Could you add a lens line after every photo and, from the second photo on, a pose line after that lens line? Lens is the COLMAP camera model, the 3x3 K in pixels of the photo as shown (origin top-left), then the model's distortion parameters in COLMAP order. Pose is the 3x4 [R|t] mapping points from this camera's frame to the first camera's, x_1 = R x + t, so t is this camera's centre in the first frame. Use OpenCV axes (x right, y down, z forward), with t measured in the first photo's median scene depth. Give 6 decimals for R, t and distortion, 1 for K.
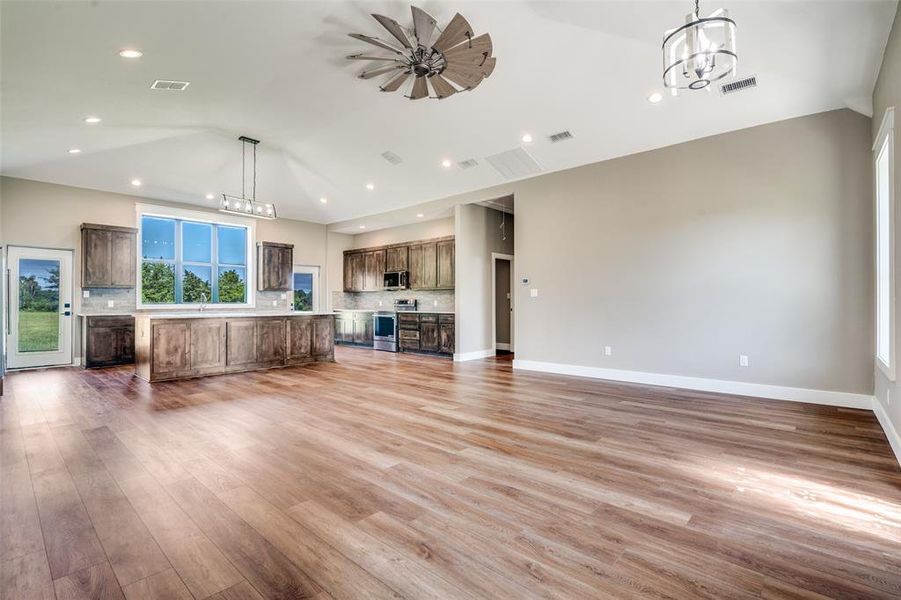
lens RADIAL K [[435.8, 0, 446.9], [0, 435.8, 301.7], [0, 0, 1]] dist [-0.024519, 0.000681]
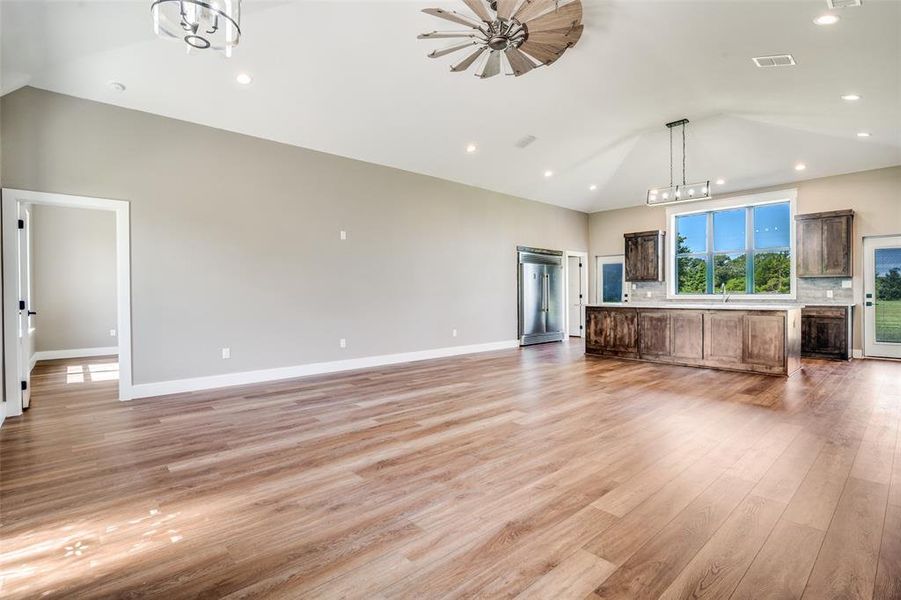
lens RADIAL K [[416.7, 0, 446.8], [0, 416.7, 297.8], [0, 0, 1]] dist [-0.021011, 0.000595]
pose [[-0.114921, 0.011707, -0.993306, 1.110514], [0.006588, 0.999918, 0.011022, -0.003195], [0.993353, -0.005277, -0.114989, 1.302494]]
